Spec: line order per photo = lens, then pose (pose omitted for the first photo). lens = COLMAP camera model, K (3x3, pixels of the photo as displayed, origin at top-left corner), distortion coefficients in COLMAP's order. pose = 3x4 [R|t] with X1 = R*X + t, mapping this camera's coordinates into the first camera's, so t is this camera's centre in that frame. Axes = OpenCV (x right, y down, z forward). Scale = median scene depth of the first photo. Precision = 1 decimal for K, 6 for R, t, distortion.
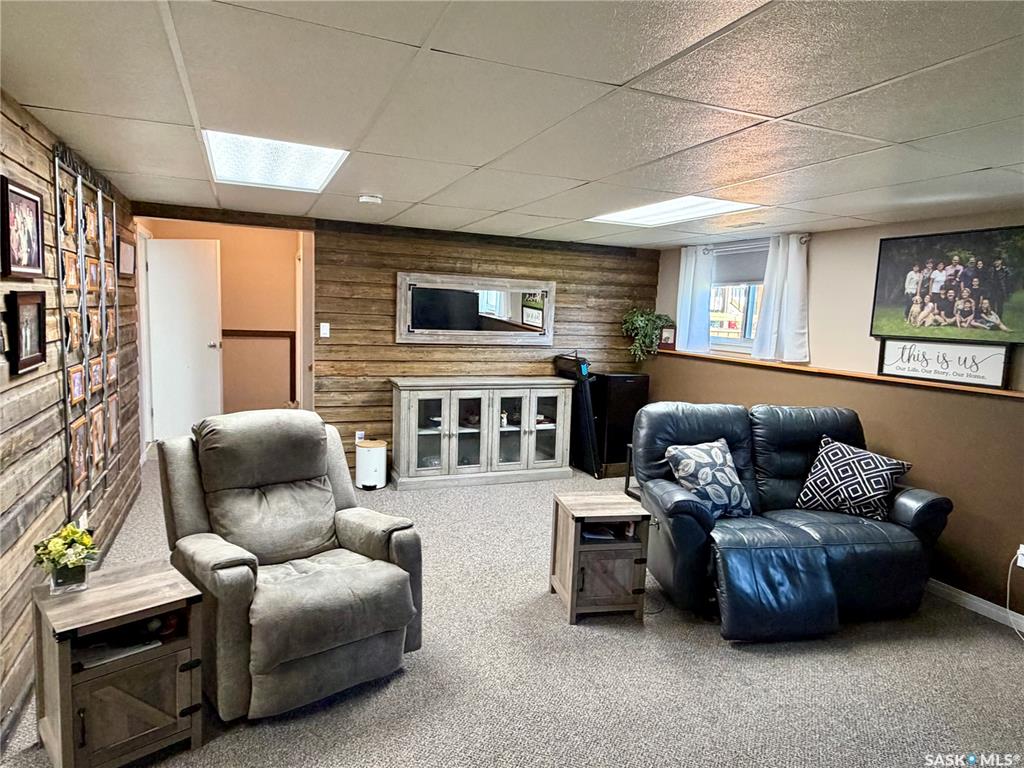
lens RADIAL K [[623.1, 0, 512.5], [0, 623.1, 387.1], [0, 0, 1]] dist [-0.003825, -0.001178]
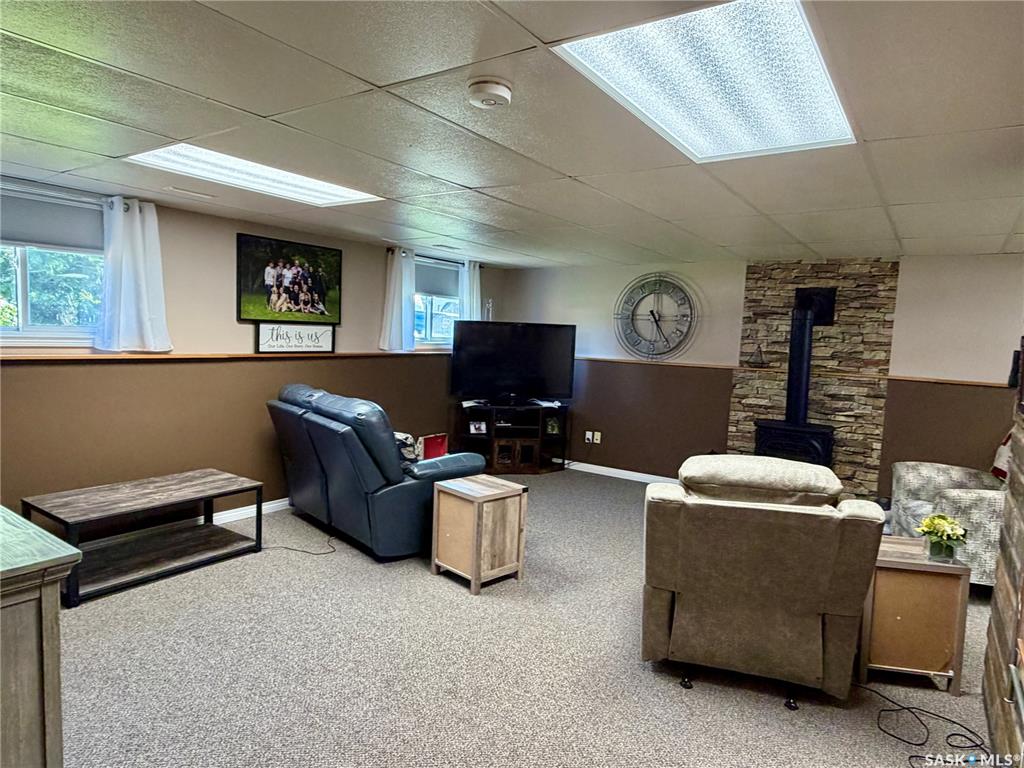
lens RADIAL K [[623.1, 0, 512.5], [0, 623.1, 387.1], [0, 0, 1]] dist [-0.003825, -0.001178]
pose [[-0.531449, -0.141560, 0.835178, -0.694793], [0.036843, 0.981142, 0.189745, -0.173271], [-0.846289, 0.131610, -0.516211, 1.293668]]
